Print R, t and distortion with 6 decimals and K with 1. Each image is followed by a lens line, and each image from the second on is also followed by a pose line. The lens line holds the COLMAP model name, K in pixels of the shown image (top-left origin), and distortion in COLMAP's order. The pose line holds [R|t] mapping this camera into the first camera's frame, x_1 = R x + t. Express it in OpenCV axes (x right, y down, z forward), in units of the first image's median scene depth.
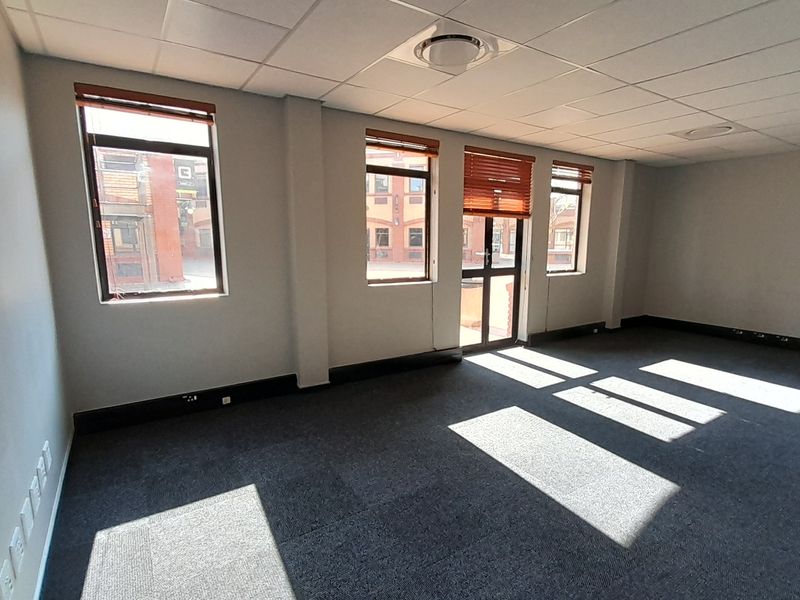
lens RADIAL K [[427.7, 0, 398.1], [0, 427.7, 314.0], [0, 0, 1]] dist [0.013317, 0.000095]
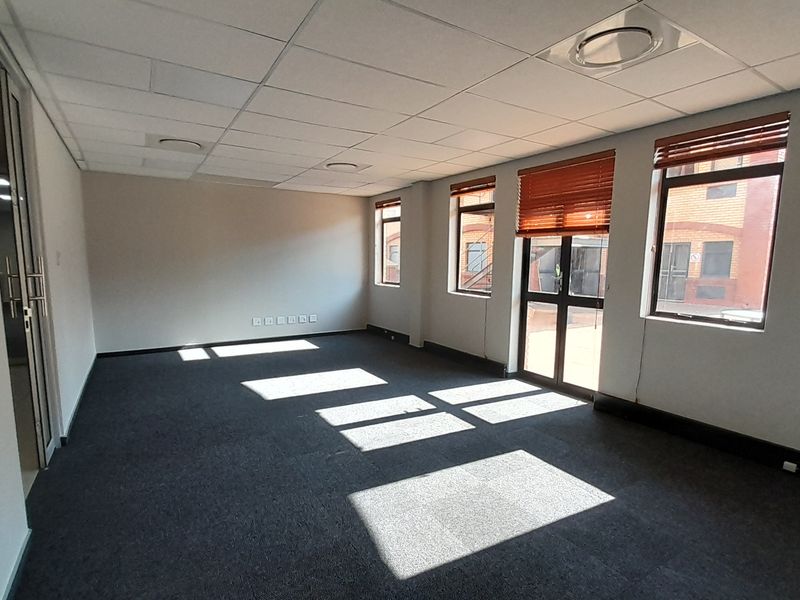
lens RADIAL K [[423.1, 0, 400.3], [0, 423.1, 315.7], [0, 0, 1]] dist [0.027476, -0.018079]
pose [[-0.025238, 0.127194, -0.991557, 1.312831], [-0.189089, 0.973360, 0.129673, -0.141118], [0.981635, 0.190766, -0.000514, 0.844678]]
